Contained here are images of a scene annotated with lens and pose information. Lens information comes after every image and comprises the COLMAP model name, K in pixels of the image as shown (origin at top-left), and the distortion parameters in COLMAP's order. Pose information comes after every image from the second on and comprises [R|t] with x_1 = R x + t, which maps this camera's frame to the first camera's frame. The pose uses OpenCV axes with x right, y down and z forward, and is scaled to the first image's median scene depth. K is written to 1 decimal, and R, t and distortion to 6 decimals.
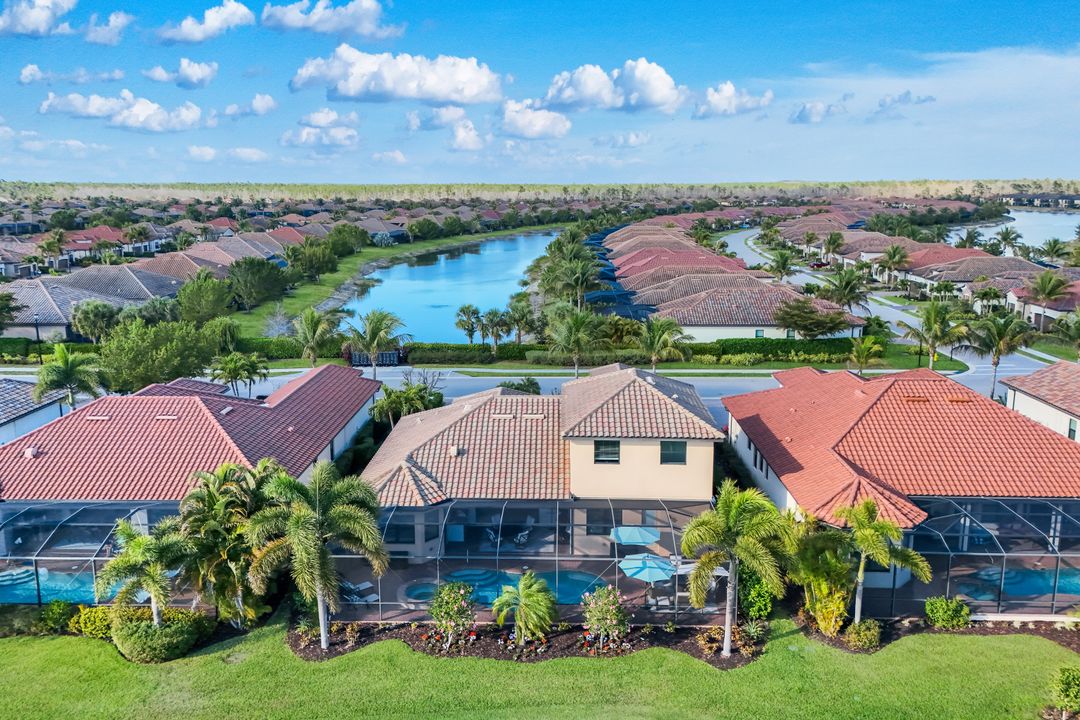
lens RADIAL K [[782.9, 0, 543.8], [0, 782.9, 338.5], [0, 0, 1]] dist [0.101334, -0.106596]
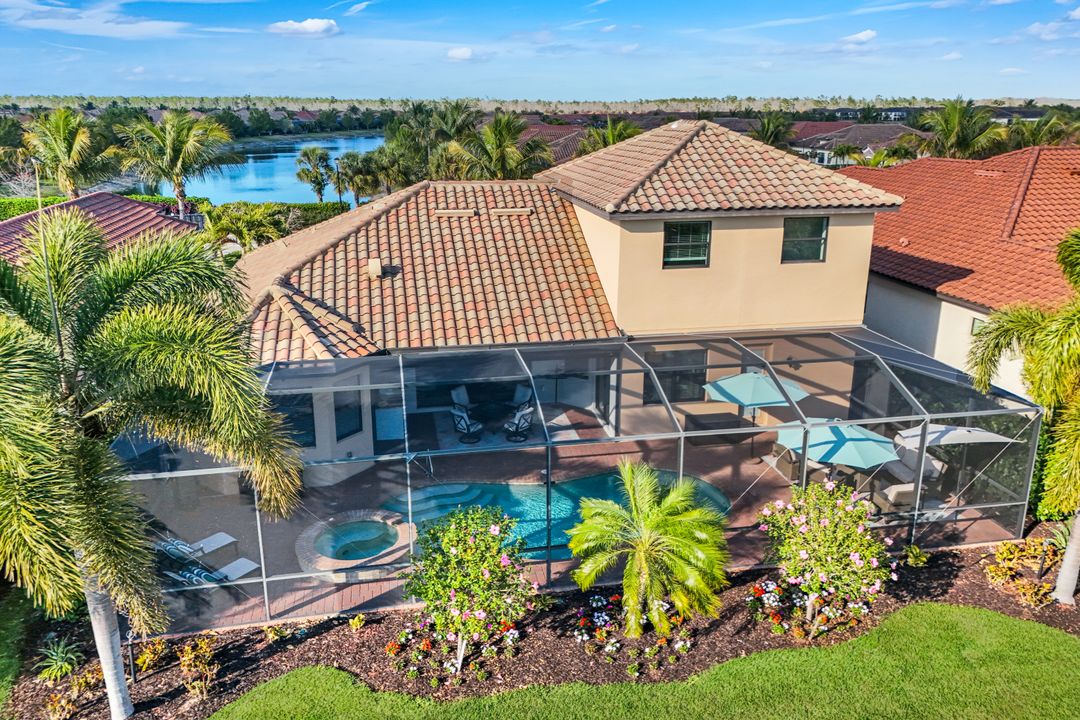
lens RADIAL K [[782.9, 0, 543.8], [0, 782.9, 338.5], [0, 0, 1]] dist [0.101334, -0.106596]
pose [[0.974003, -0.054718, 0.219826, -0.130572], [0.034998, 0.995086, 0.092624, 0.155154], [-0.223814, -0.082523, 0.971132, 0.508066]]
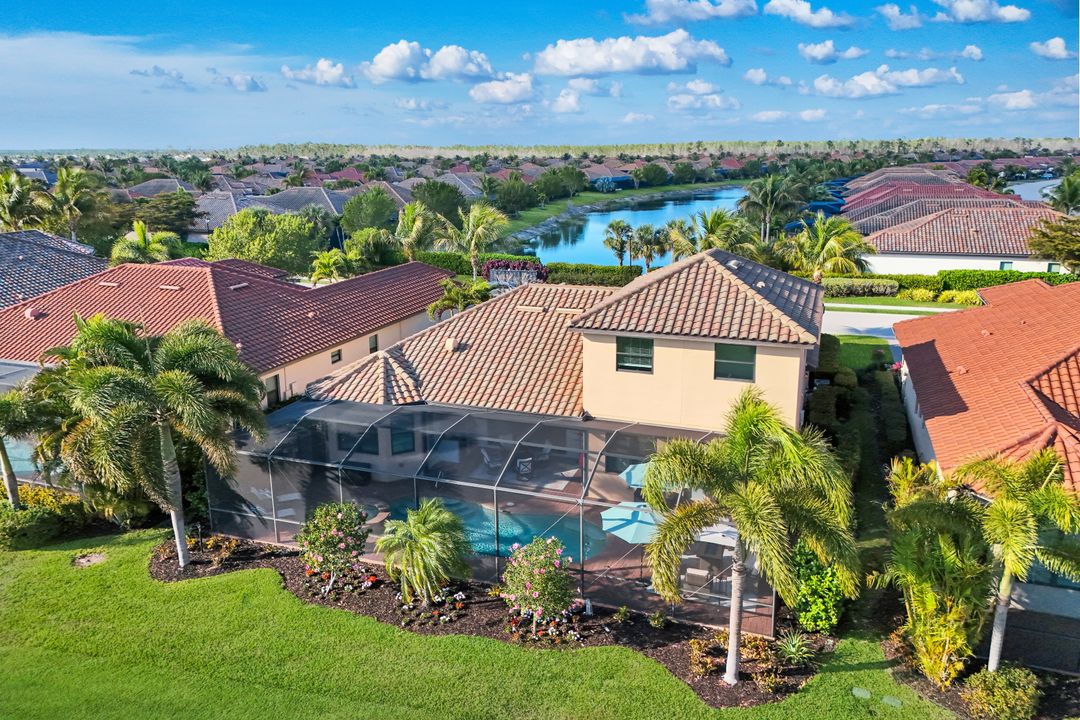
lens RADIAL K [[772.1, 0, 552.6], [0, 772.1, 360.9], [0, 0, 1]] dist [0.135070, -0.148393]
pose [[0.952339, 0.076722, -0.295236, 0.211131], [-0.054933, 0.995165, 0.081415, 0.099394], [0.300055, -0.061317, 0.951949, 0.342493]]
